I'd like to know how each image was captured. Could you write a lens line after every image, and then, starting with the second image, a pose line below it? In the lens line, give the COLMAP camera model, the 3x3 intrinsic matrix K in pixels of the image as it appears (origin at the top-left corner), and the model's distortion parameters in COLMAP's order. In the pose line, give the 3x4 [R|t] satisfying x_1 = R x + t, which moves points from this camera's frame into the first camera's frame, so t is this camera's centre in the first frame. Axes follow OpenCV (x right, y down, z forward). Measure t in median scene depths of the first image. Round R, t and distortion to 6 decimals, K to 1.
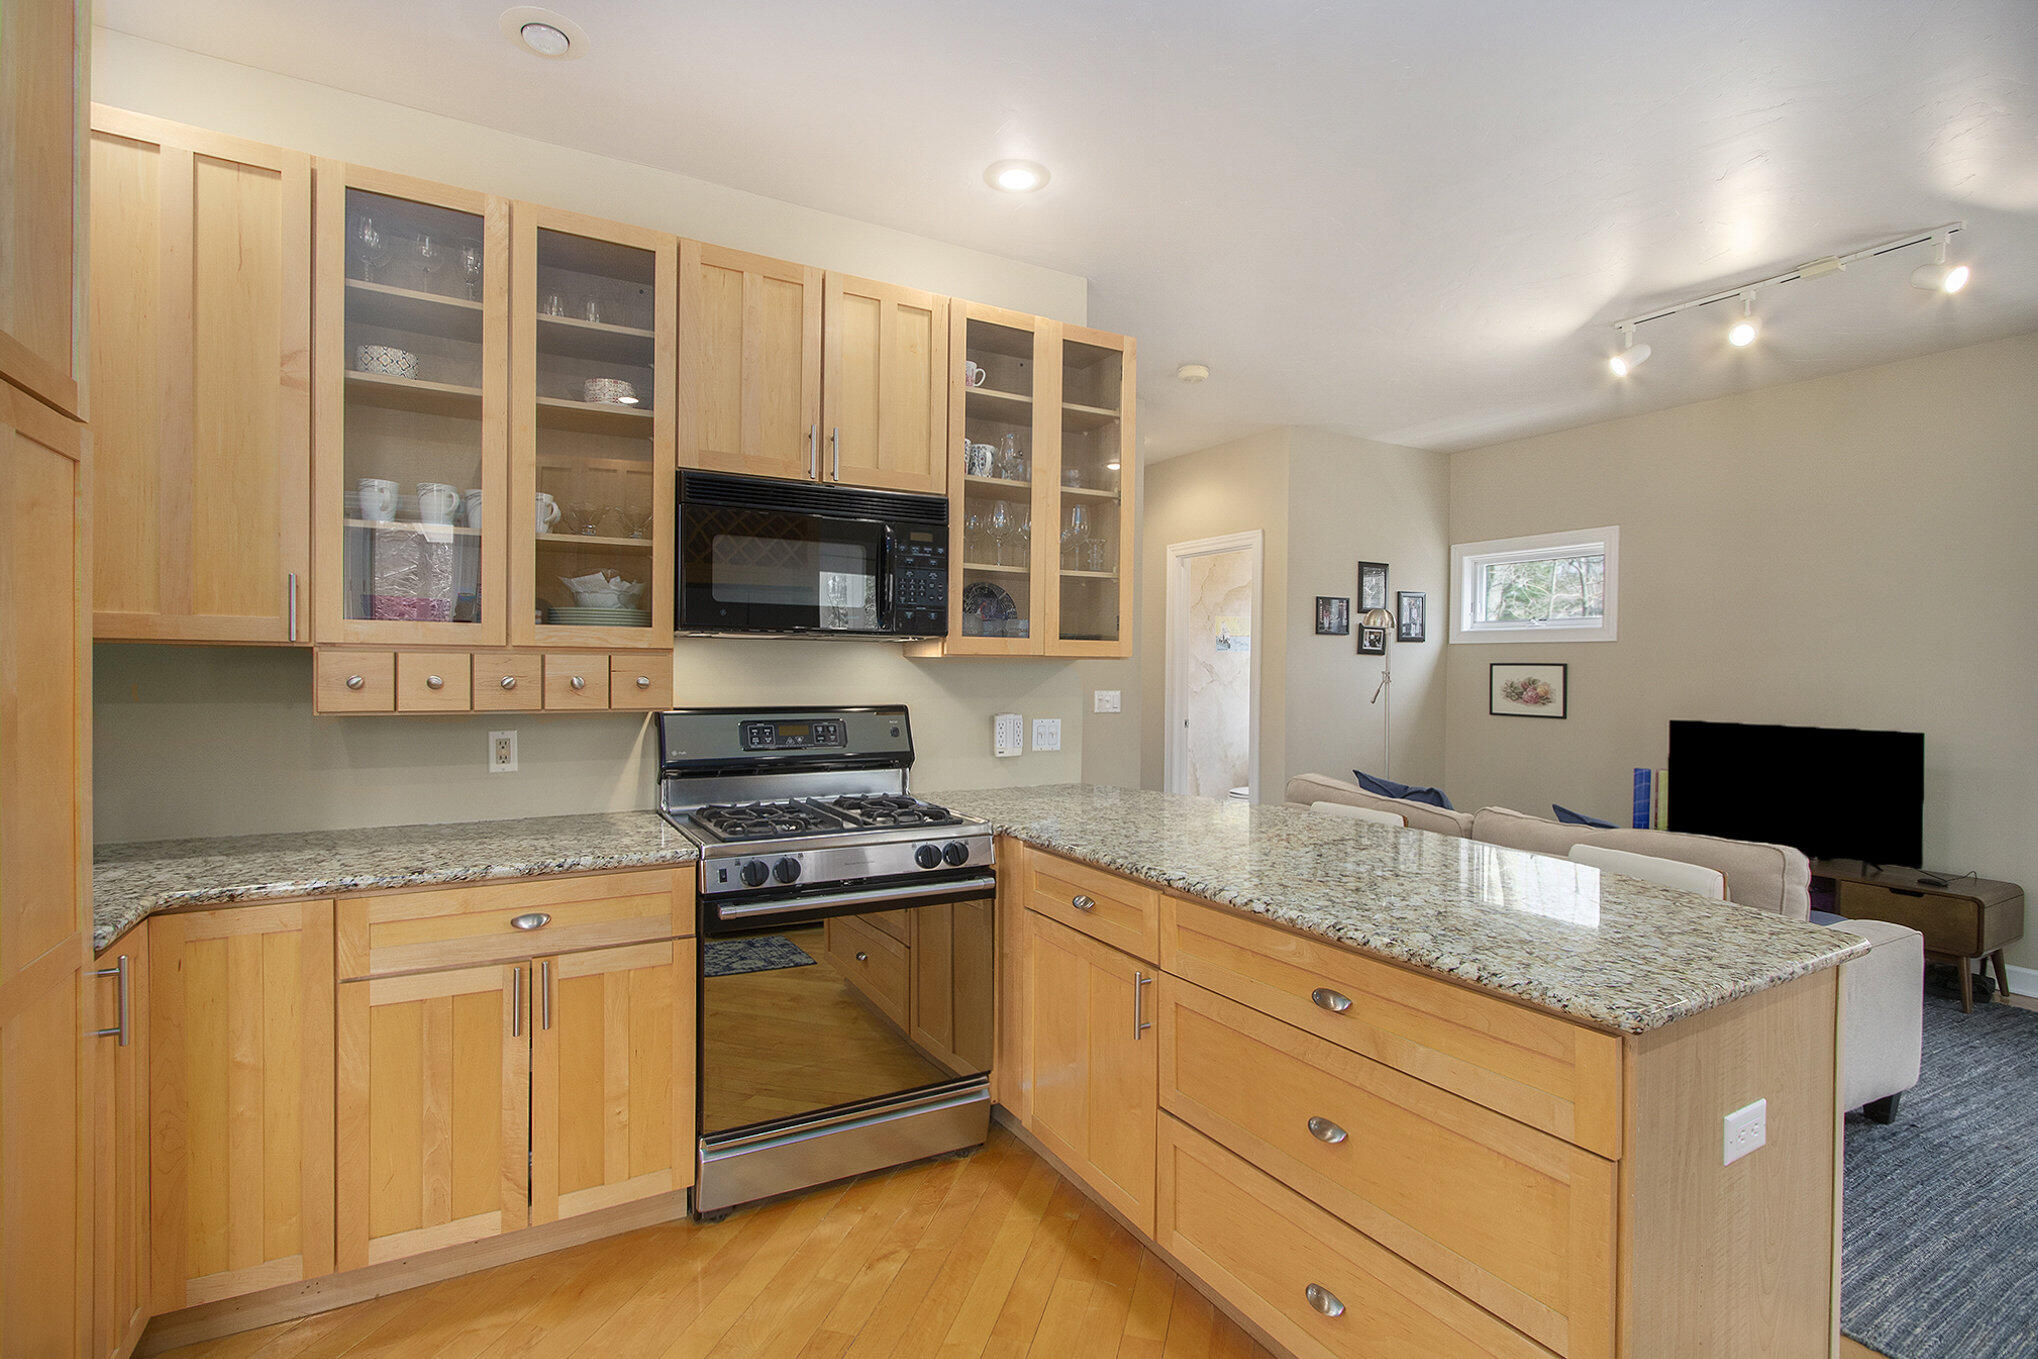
lens RADIAL K [[953.1, 0, 1008.9], [0, 953.1, 684.1], [0, 0, 1]] dist [-0.001038, 0.000113]
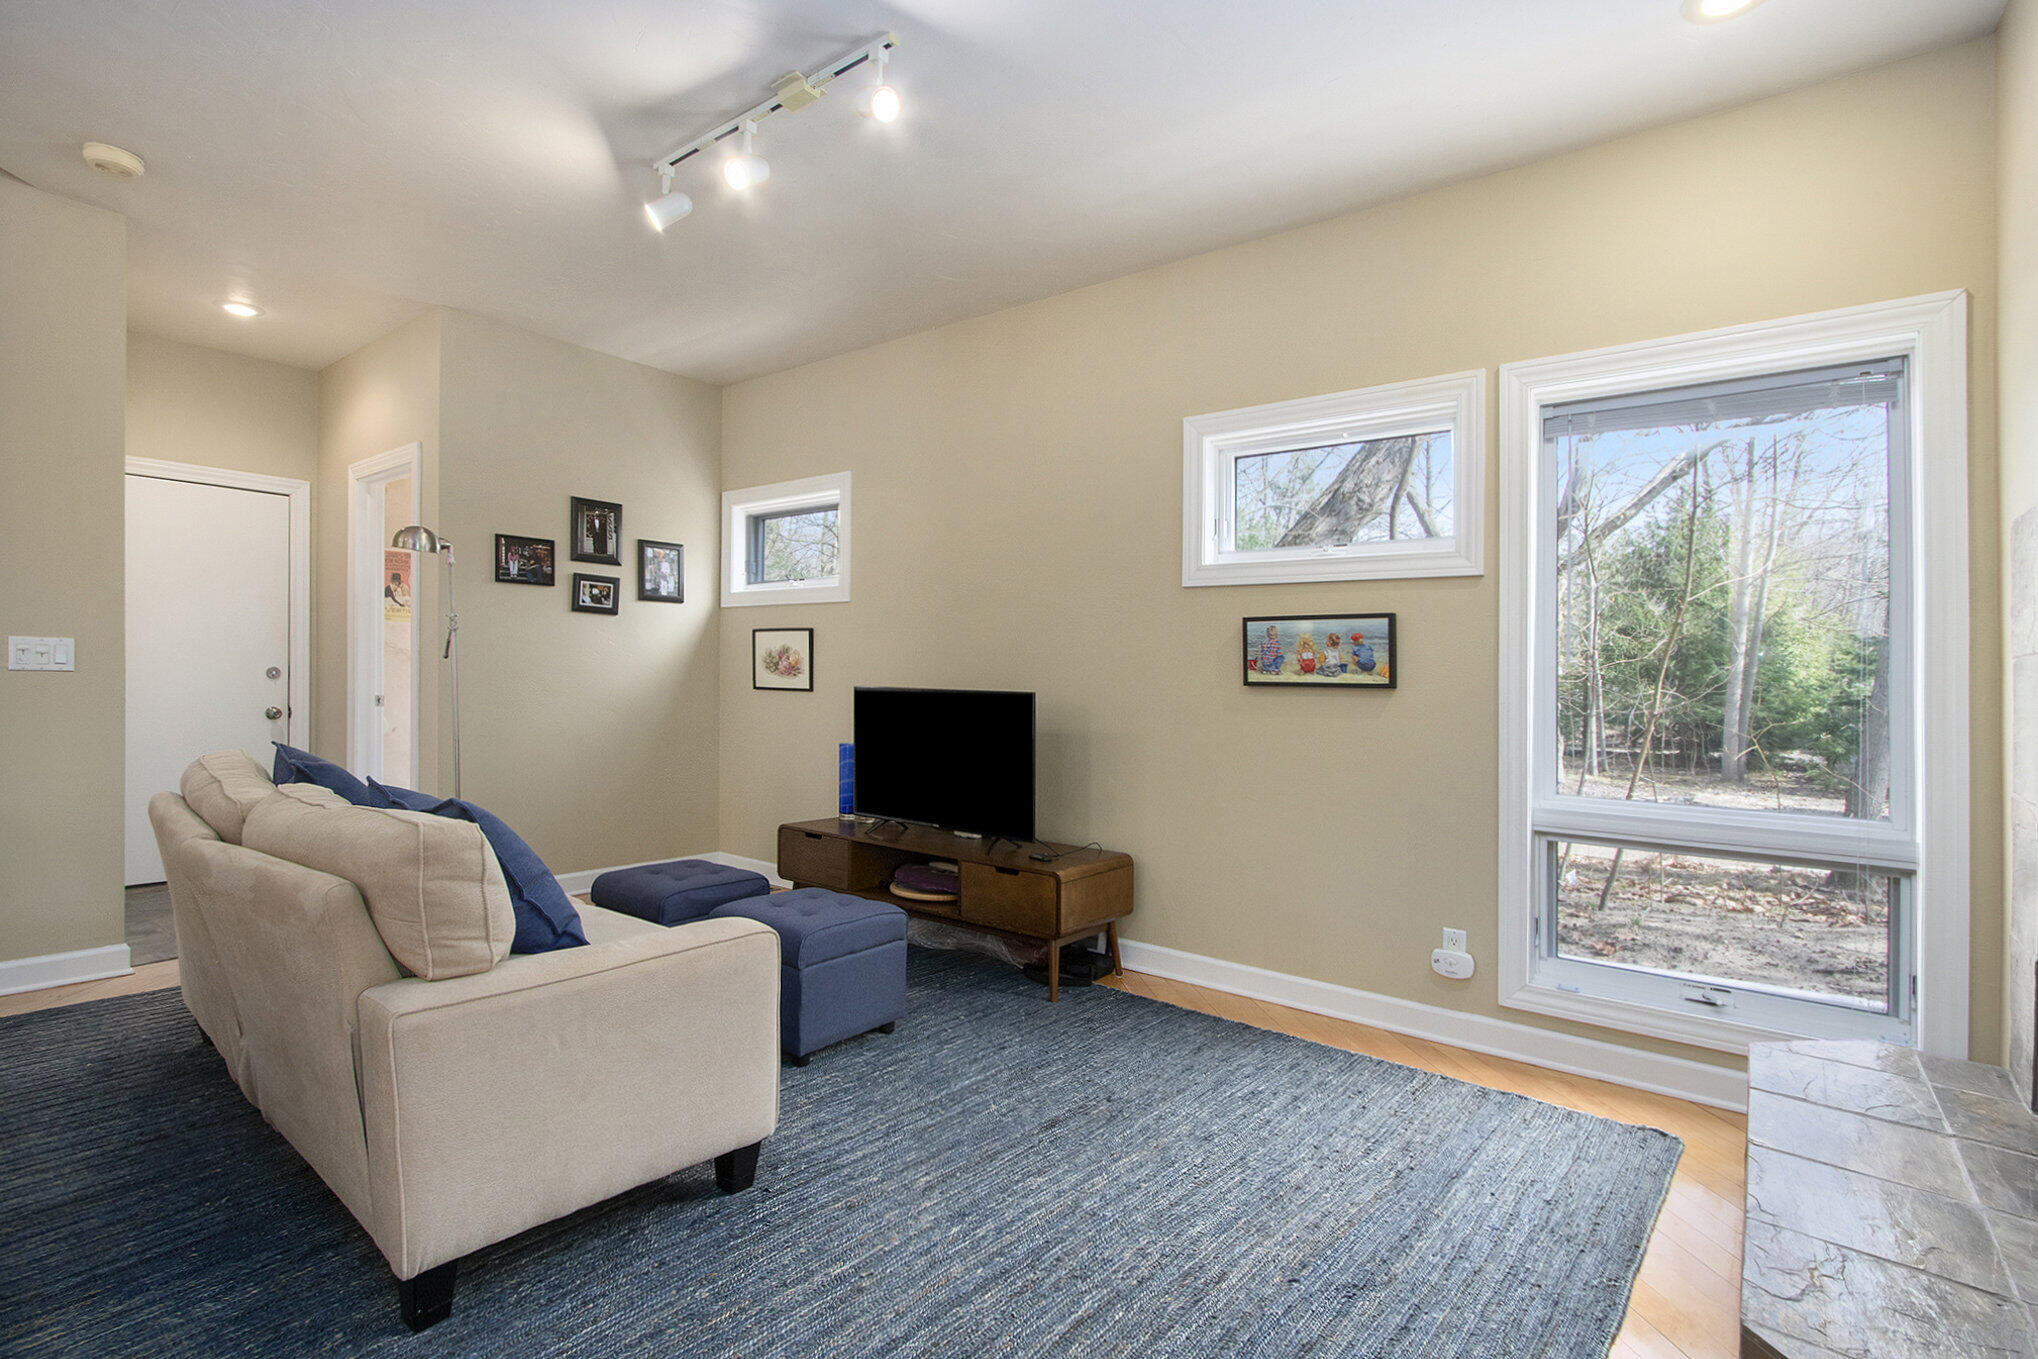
lens RADIAL K [[953.1, 0, 1008.9], [0, 953.1, 684.1], [0, 0, 1]] dist [-0.001038, 0.000113]
pose [[0.926196, 0.010085, 0.376907, 0.408263], [-0.008362, 0.999946, -0.006208, 0.032526], [-0.376949, 0.002598, 0.926230, 0.113522]]
